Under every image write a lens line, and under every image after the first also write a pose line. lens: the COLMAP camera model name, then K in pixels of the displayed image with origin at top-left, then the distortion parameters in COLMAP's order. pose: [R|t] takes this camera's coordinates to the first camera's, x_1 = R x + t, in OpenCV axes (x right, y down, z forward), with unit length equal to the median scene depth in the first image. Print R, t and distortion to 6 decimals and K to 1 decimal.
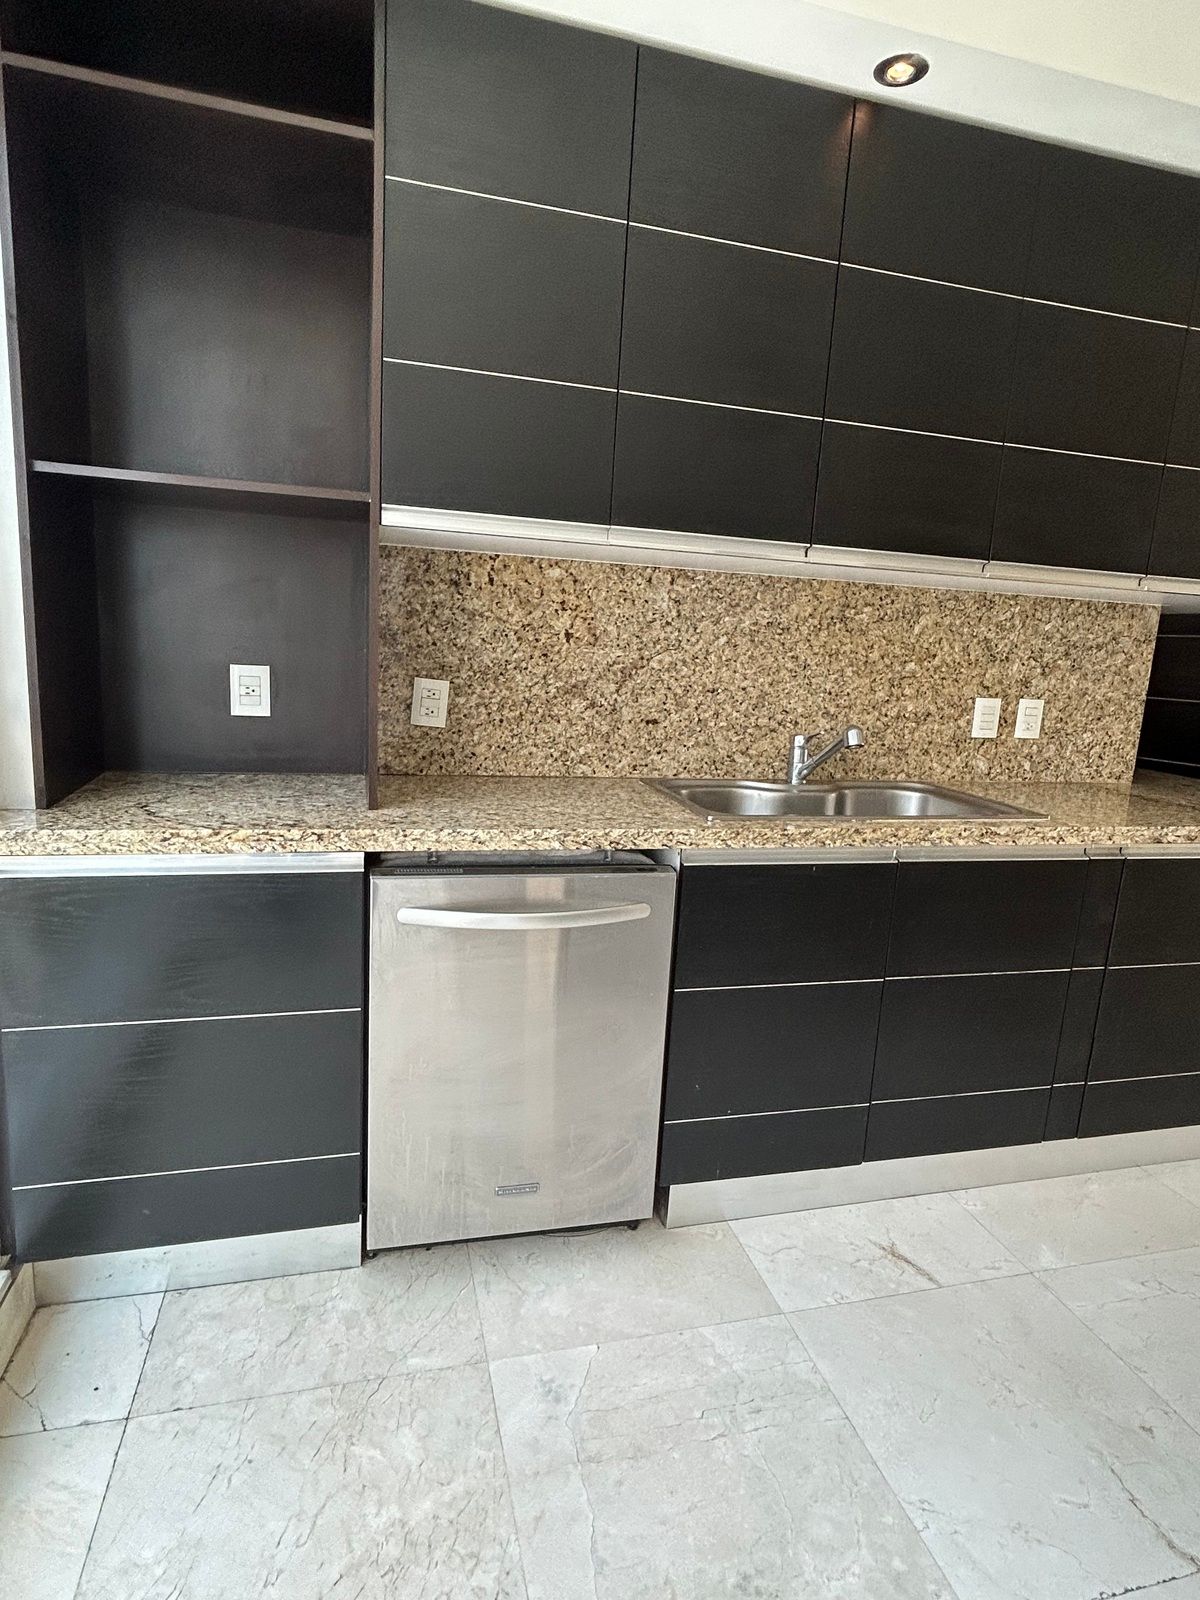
lens RADIAL K [[881.8, 0, 600.0], [0, 881.8, 800.0], [0, 0, 1]] dist [0.005803, -0.010161]
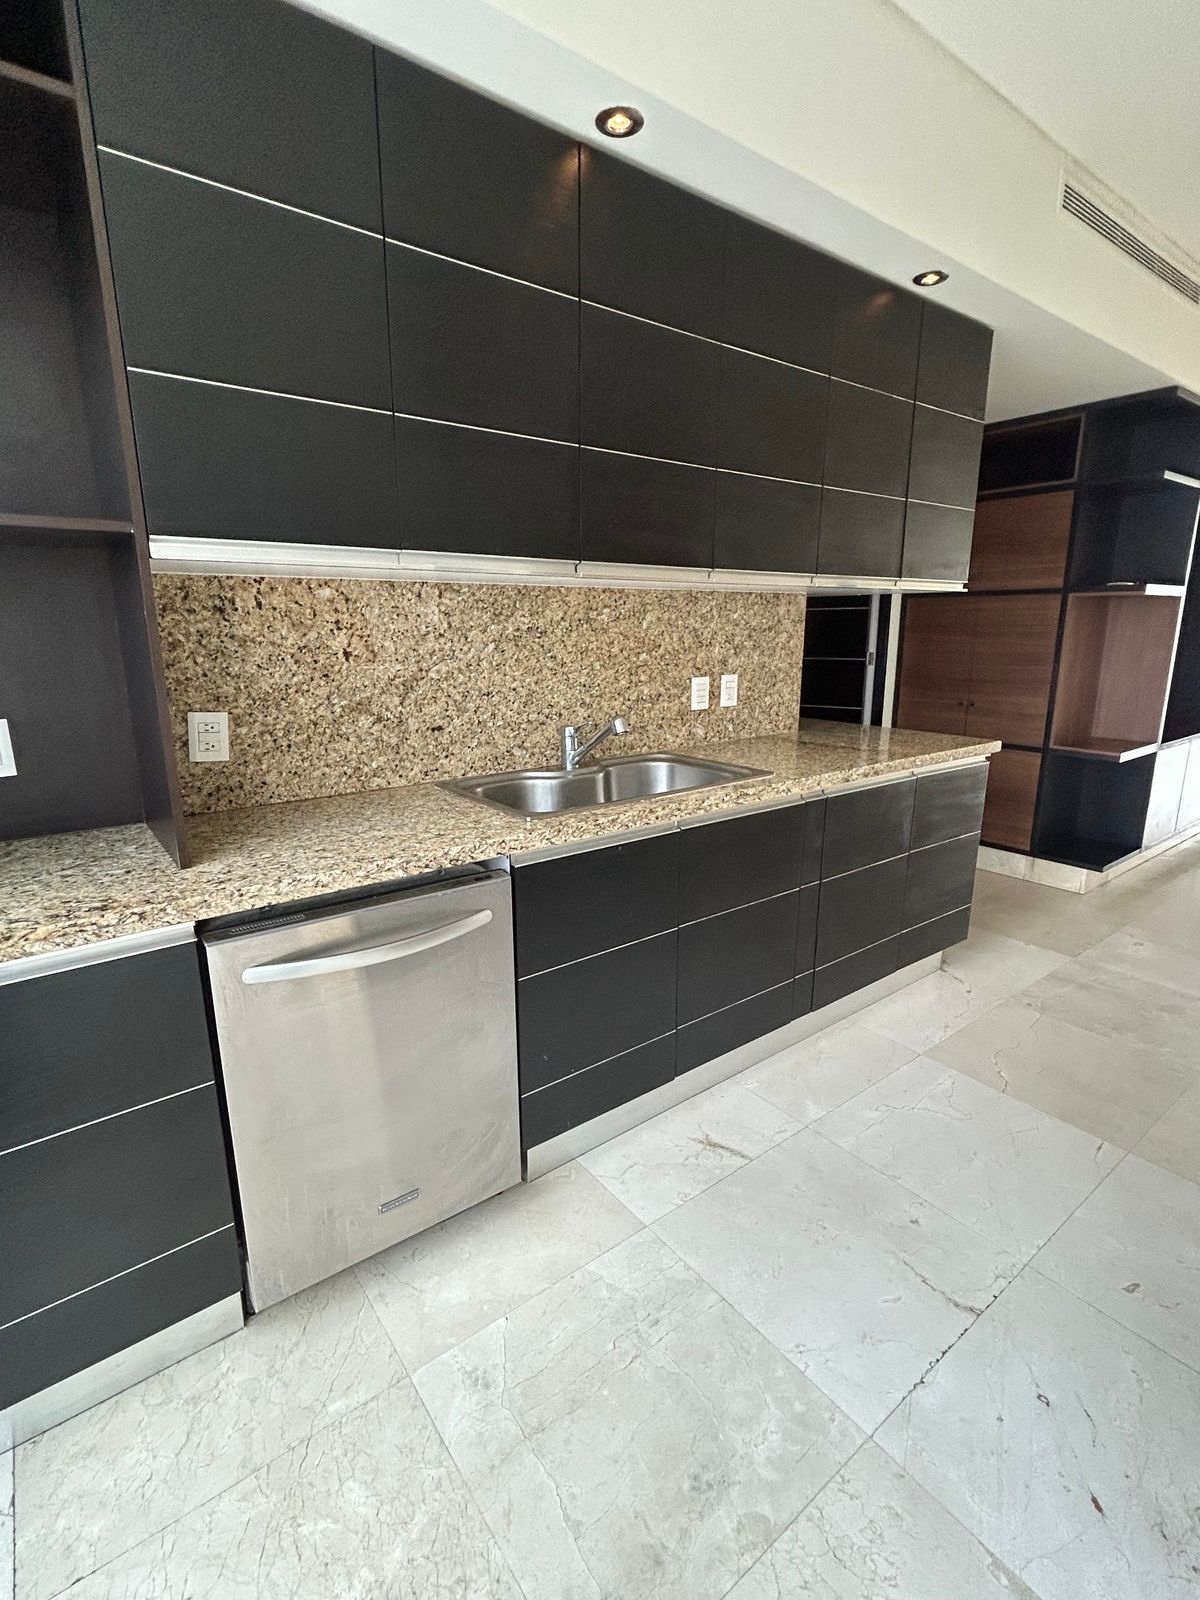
lens RADIAL K [[750.3, 0, 600.0], [0, 750.3, 800.0], [0, 0, 1]] dist [-0.001950, 0.000859]
pose [[0.922314, -0.143723, 0.358720, -0.102377], [0.122585, 0.989137, 0.081120, -0.056147], [-0.366482, -0.030845, 0.929914, 0.088693]]
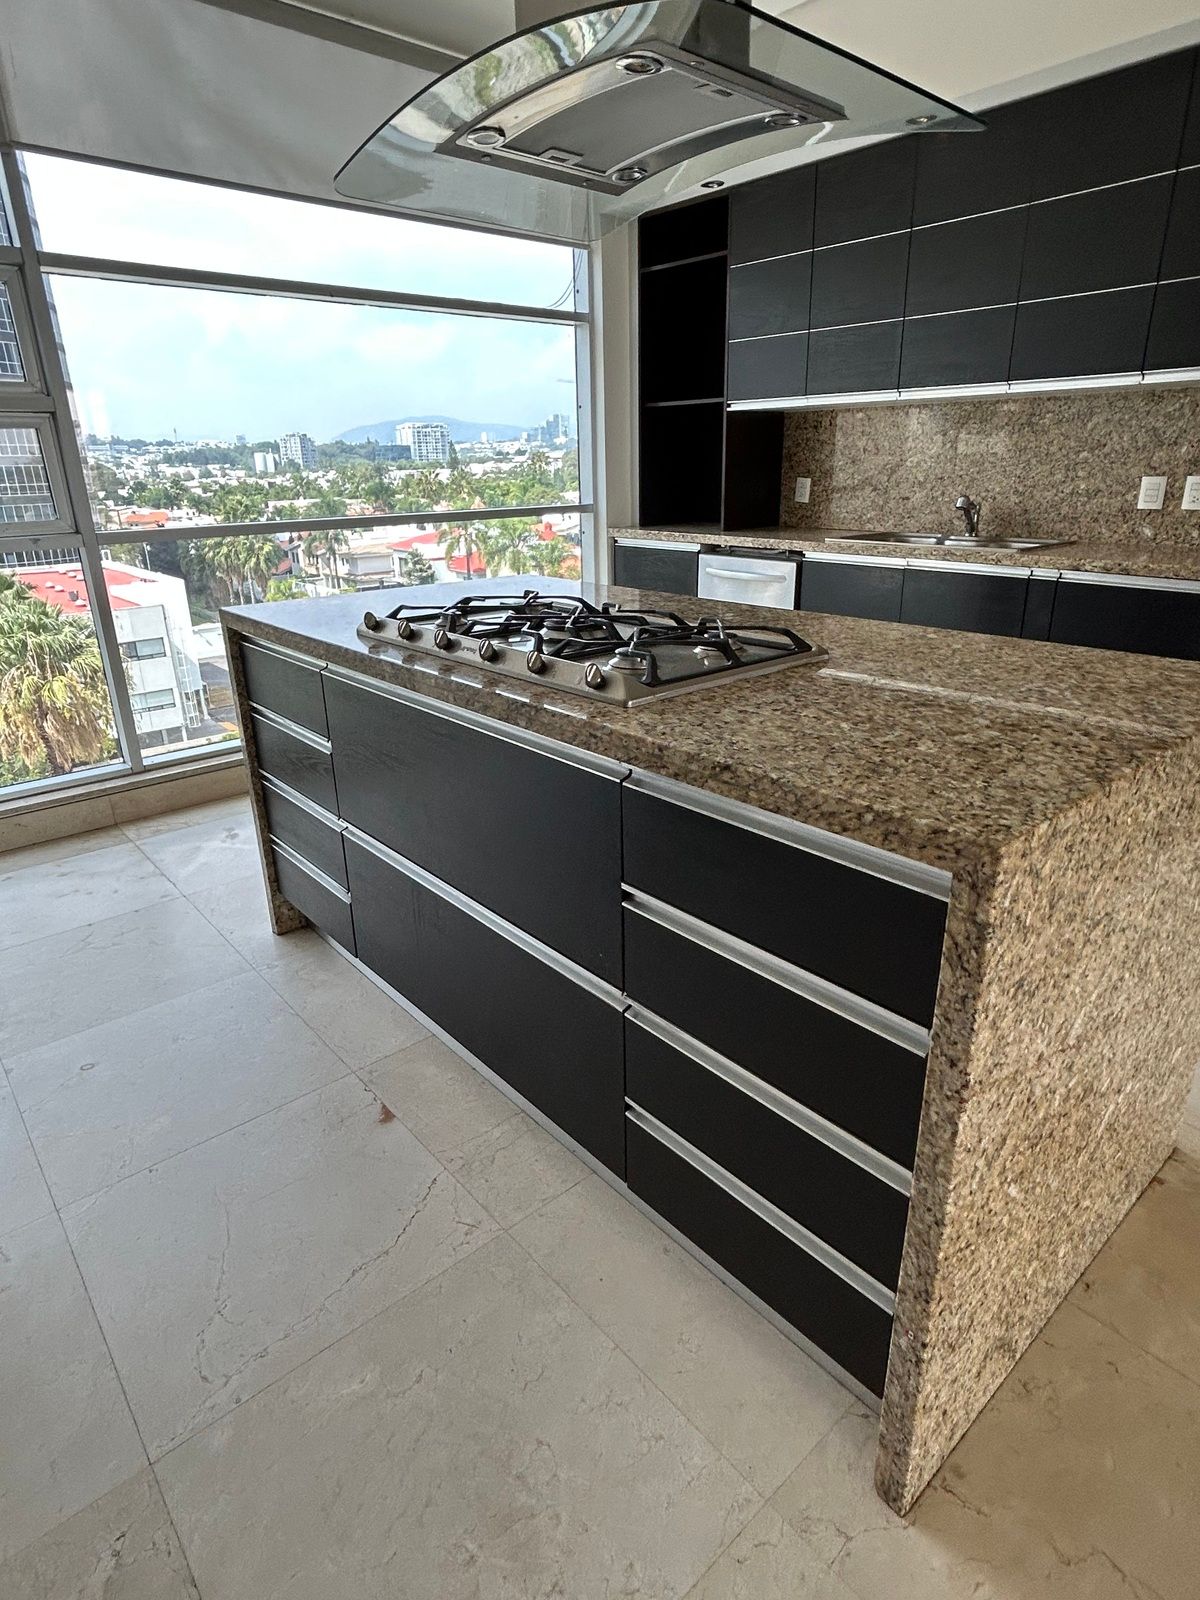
lens RADIAL K [[881.8, 0, 600.0], [0, 881.8, 800.0], [0, 0, 1]] dist [0.005803, -0.010161]
pose [[0.444485, 0.264900, -0.855723, 1.523729], [-0.122212, 0.964276, 0.235024, 0.158005], [0.887410, 0.000115, 0.460980, -0.357009]]
